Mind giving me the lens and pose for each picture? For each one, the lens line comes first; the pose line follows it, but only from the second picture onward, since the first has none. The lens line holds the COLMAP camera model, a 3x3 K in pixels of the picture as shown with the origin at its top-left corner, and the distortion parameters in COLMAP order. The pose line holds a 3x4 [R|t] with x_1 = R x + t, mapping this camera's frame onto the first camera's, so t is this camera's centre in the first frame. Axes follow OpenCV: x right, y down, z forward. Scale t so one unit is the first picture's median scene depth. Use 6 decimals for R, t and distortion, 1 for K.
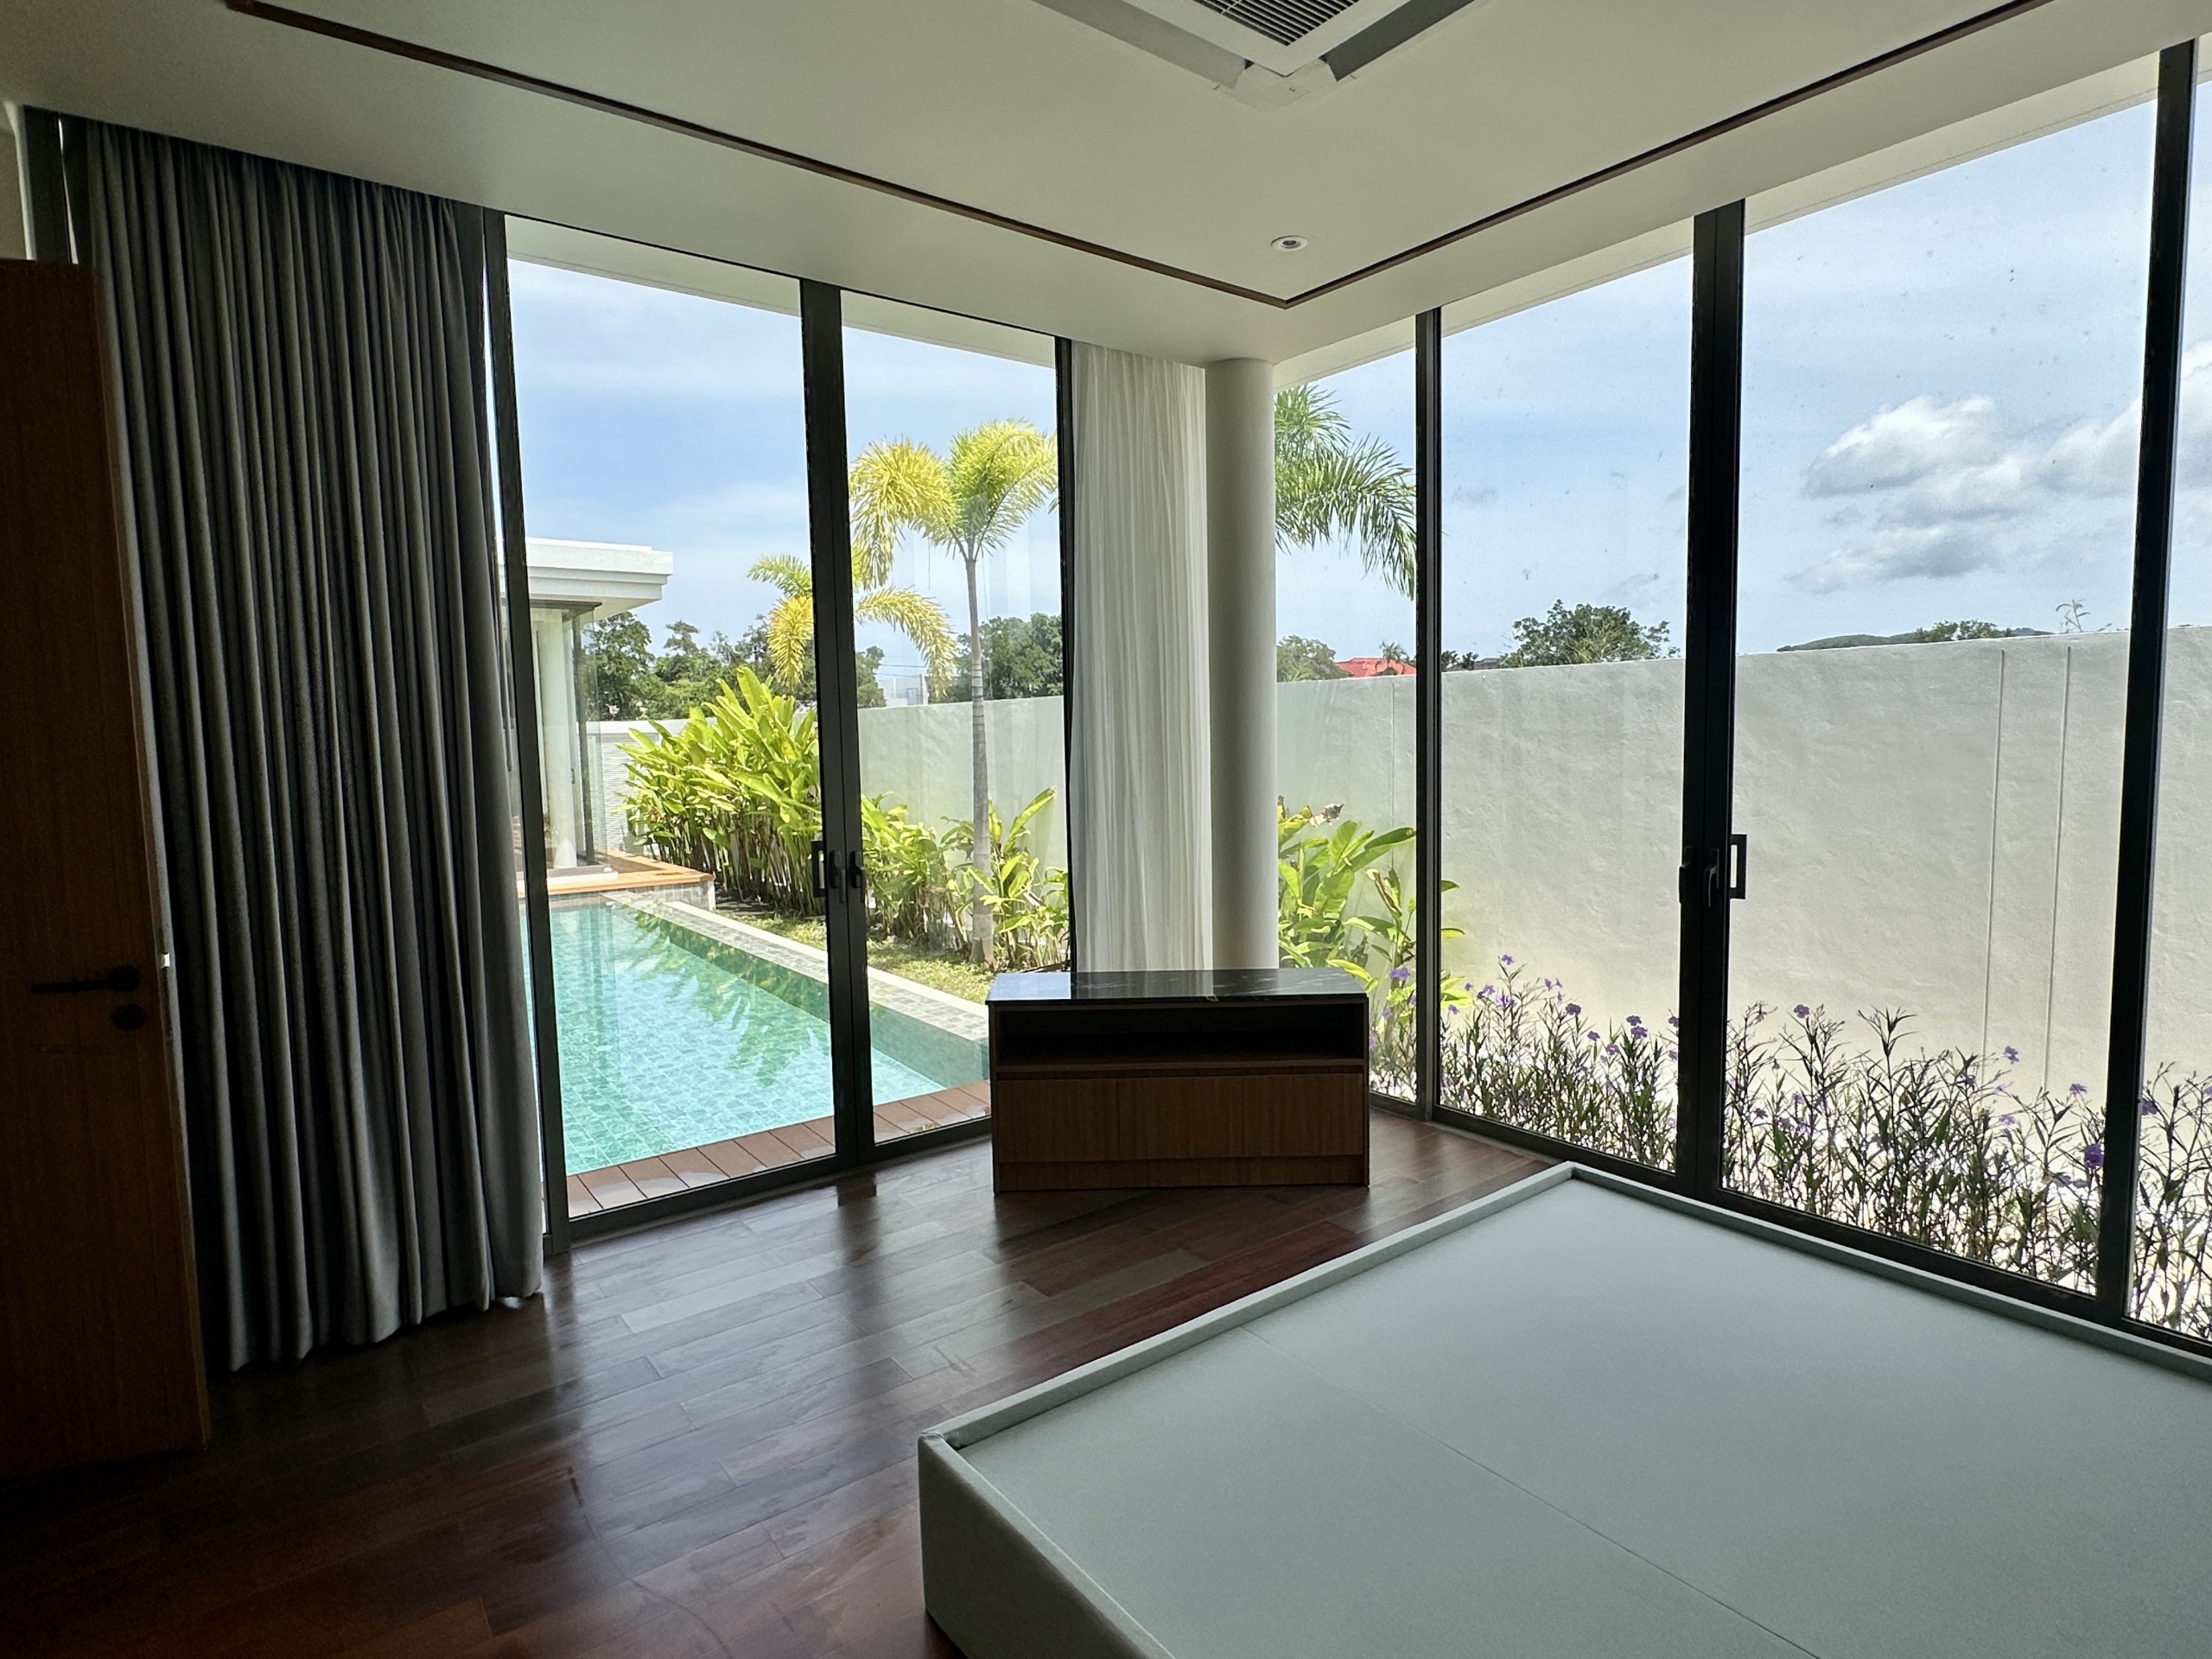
lens RADIAL K [[1186.8, 0, 1101.1], [0, 1186.8, 834.5], [0, 0, 1]] dist [-0.001805, -0.000086]
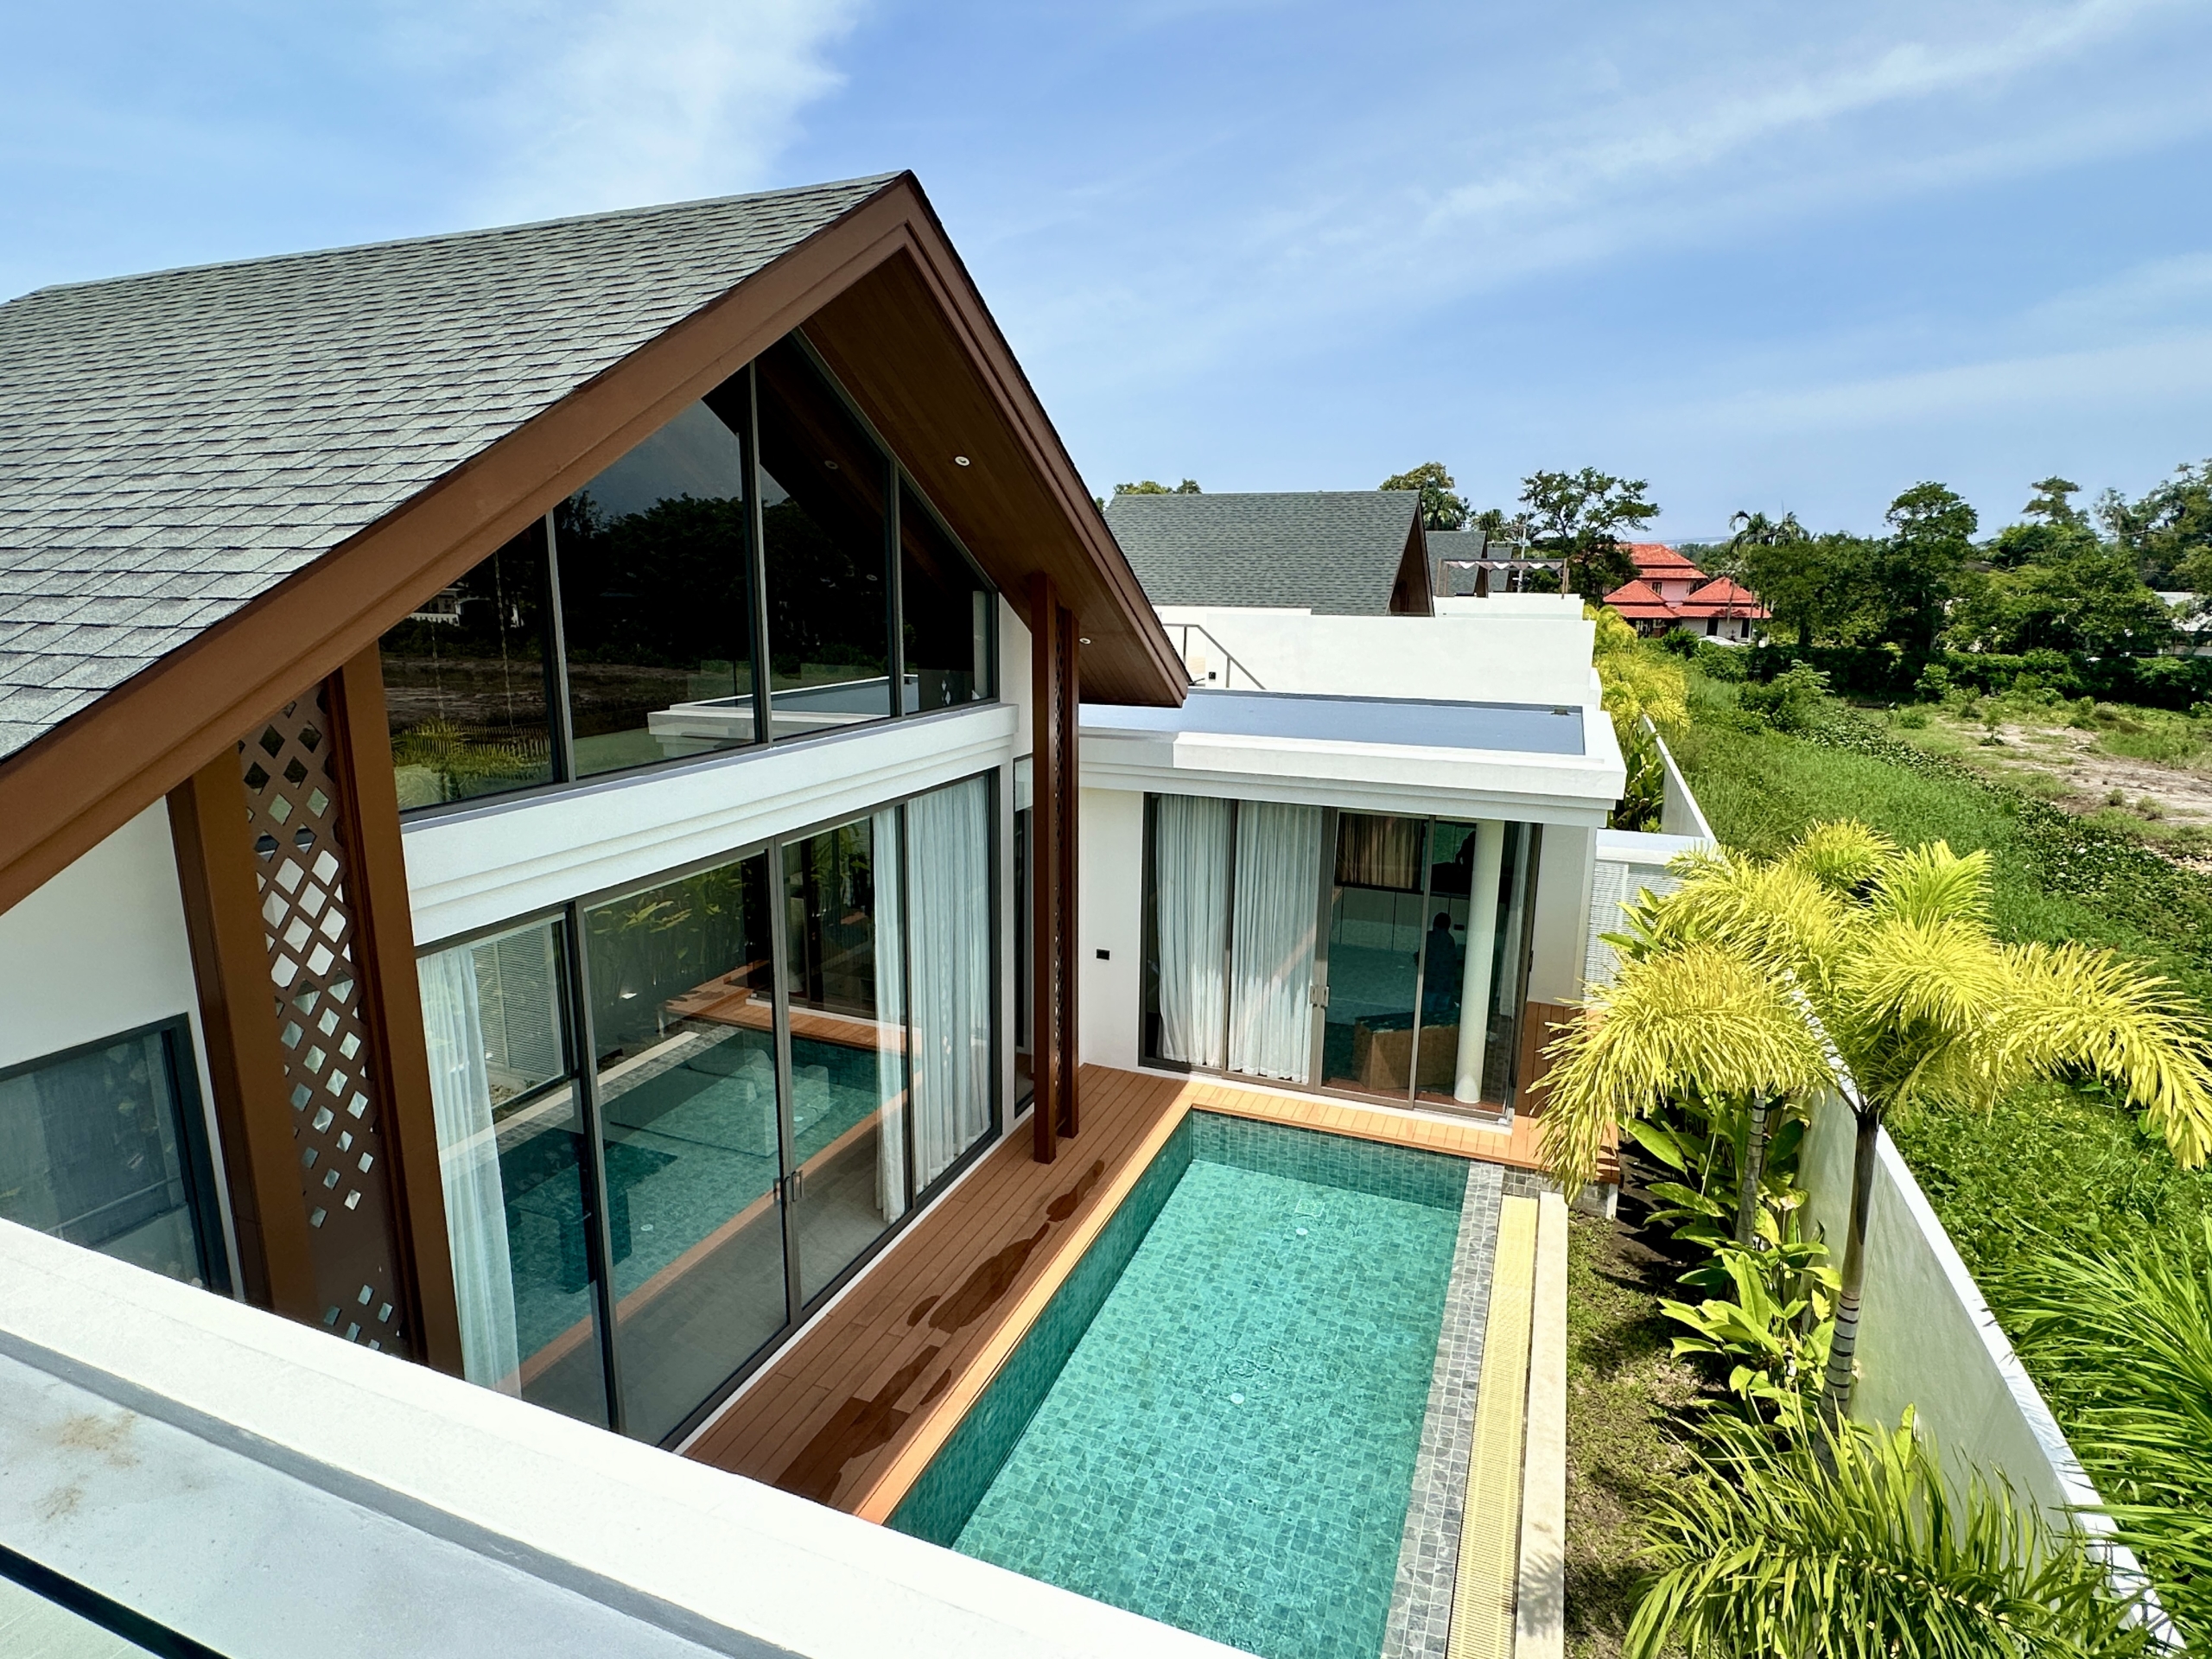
lens RADIAL K [[1173.5, 0, 1102.9], [0, 1173.5, 830.5], [0, 0, 1]] dist [-0.000340, 0.000119]
pose [[0.529883, 0.203189, -0.823370, 0.075047], [-0.098407, 0.979047, 0.178276, -0.288885], [0.842342, -0.013440, 0.538776, 0.316727]]
